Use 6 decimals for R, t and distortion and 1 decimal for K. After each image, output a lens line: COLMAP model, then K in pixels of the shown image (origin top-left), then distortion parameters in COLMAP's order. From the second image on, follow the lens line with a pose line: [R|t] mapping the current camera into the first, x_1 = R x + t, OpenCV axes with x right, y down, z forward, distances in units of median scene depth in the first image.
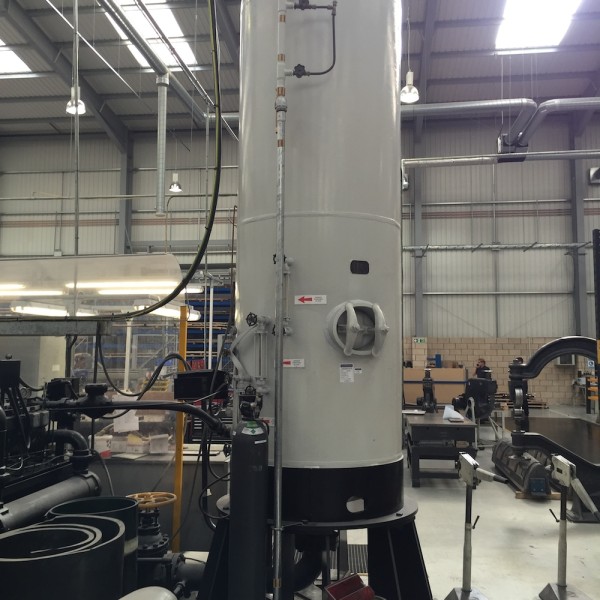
lens RADIAL K [[680.9, 0, 300.0], [0, 680.9, 300.0], [0, 0, 1]] dist [0.074421, -0.056128]
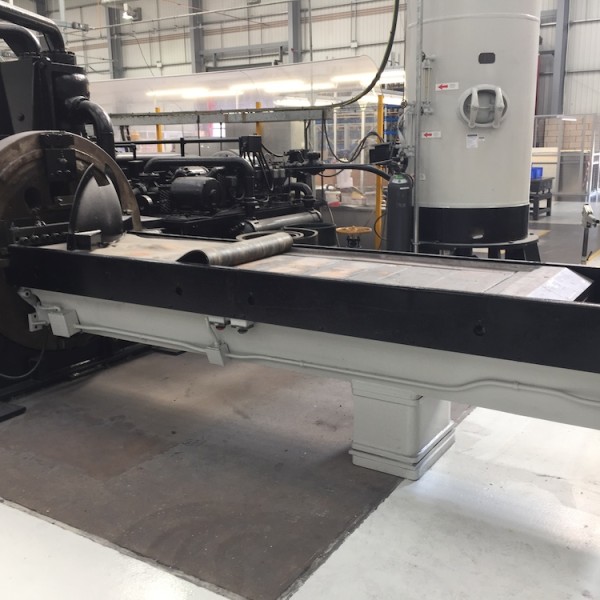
lens RADIAL K [[680.9, 0, 300.0], [0, 680.9, 300.0], [0, 0, 1]] dist [0.074421, -0.056128]
pose [[0.900094, 0.080400, -0.428214, 0.356229], [0.052613, 0.955577, 0.290006, -0.006435], [0.432508, -0.283562, 0.855879, -0.413844]]
